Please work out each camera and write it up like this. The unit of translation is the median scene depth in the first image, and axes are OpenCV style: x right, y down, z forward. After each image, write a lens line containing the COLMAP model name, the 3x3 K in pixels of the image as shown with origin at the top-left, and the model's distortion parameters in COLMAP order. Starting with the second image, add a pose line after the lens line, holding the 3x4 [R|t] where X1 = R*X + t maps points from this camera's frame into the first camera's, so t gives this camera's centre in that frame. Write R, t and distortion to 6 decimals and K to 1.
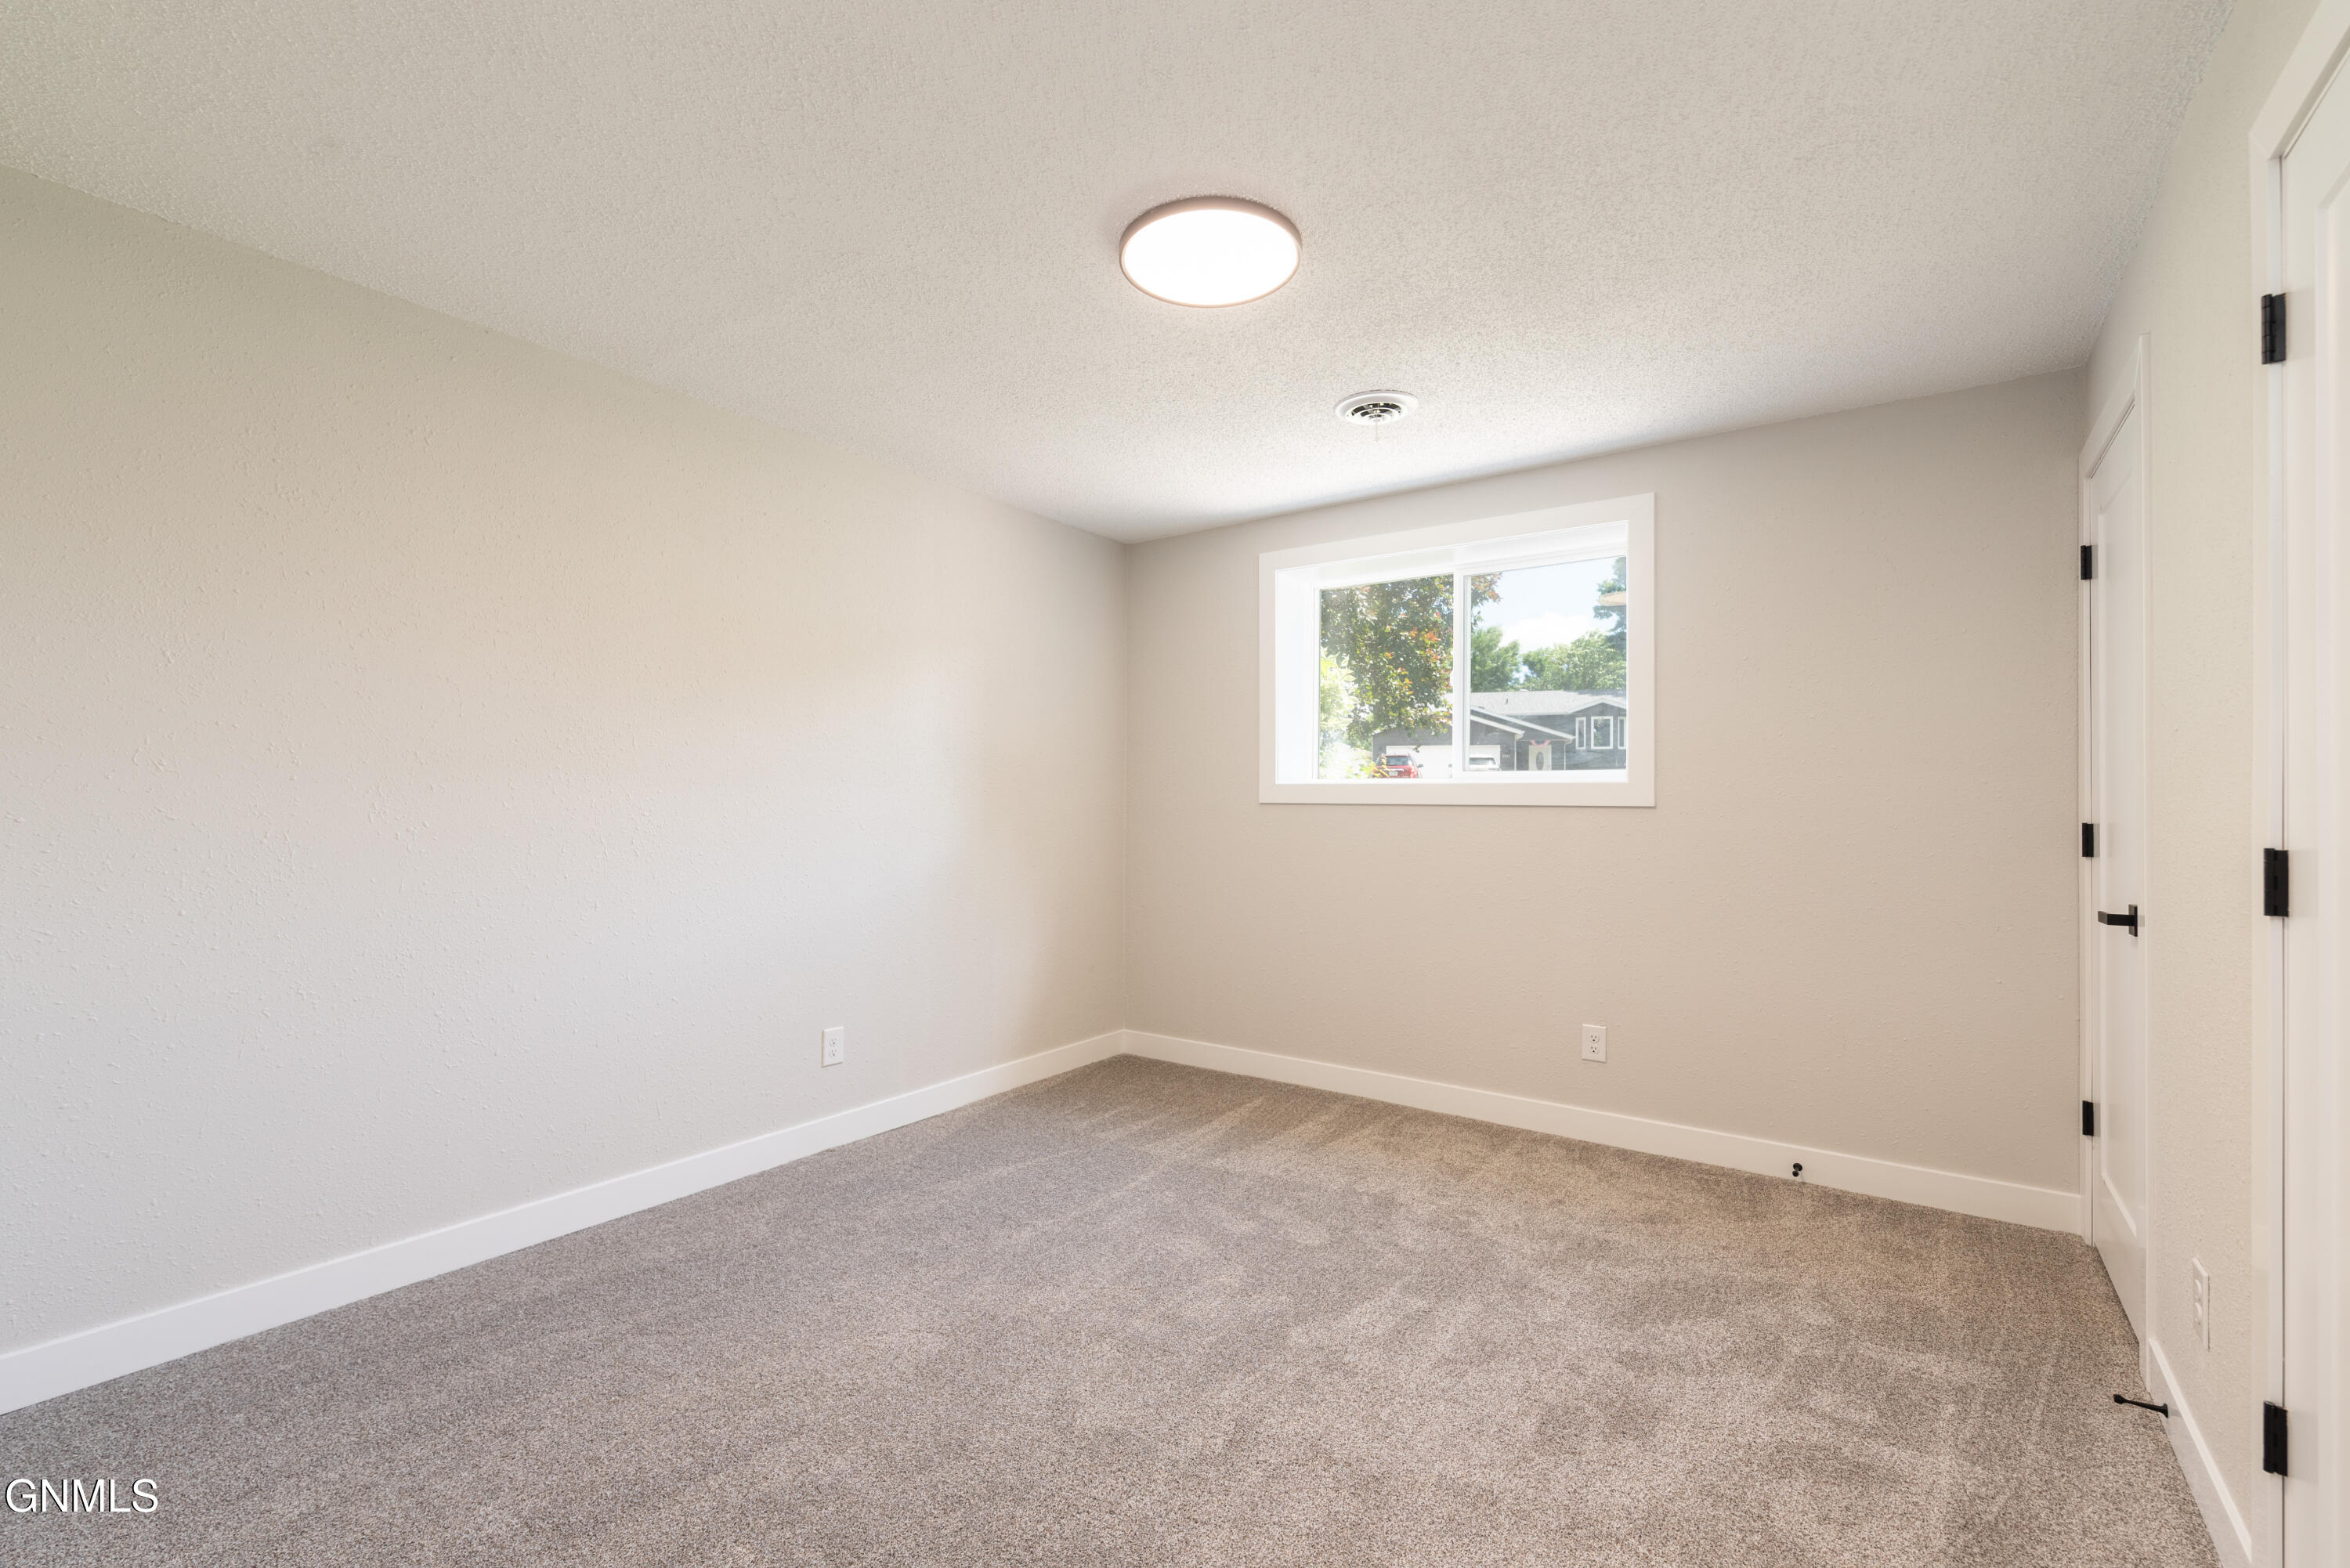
lens RADIAL K [[1025.2, 0, 1174.5], [0, 1025.2, 794.0], [0, 0, 1]] dist [0.001394, -0.000434]
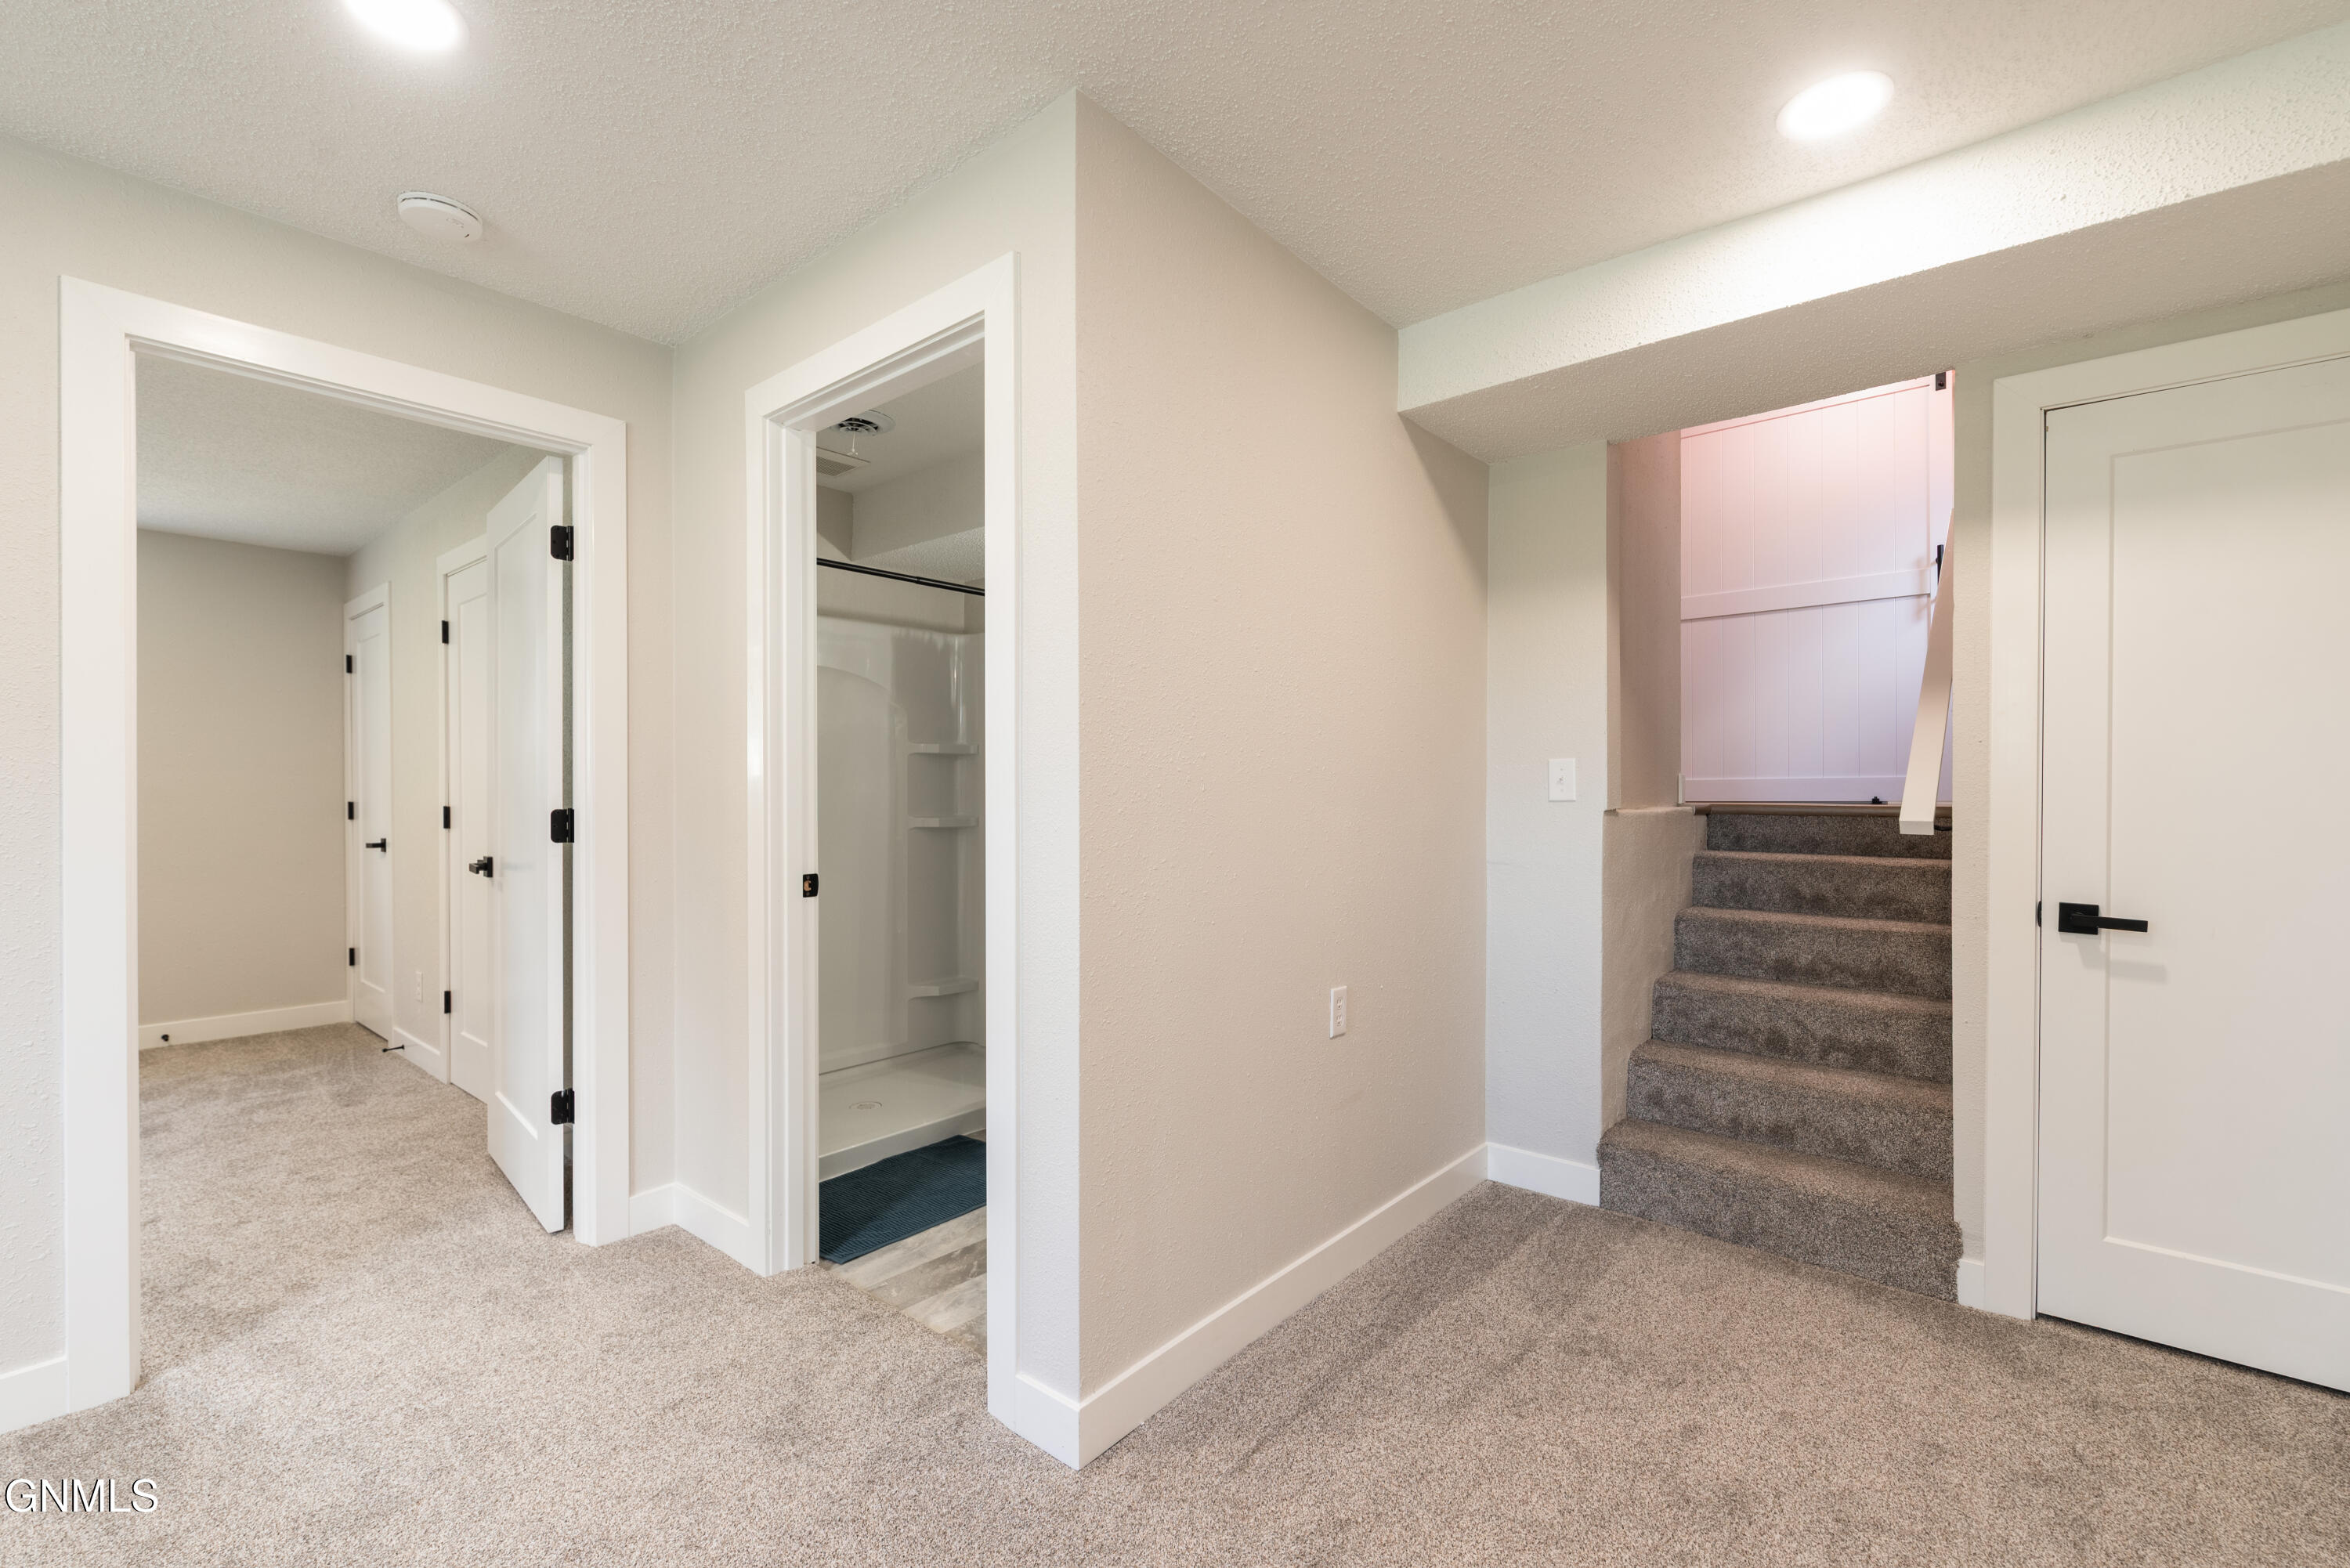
lens RADIAL K [[1025.2, 0, 1175.2], [0, 1025.2, 790.3], [0, 0, 1]] dist [0.001394, -0.000434]
pose [[0.097853, -0.008270, 0.995167, -0.860761], [0.000466, 0.999966, 0.008264, -0.007521], [-0.995201, -0.000345, 0.097853, -0.713668]]
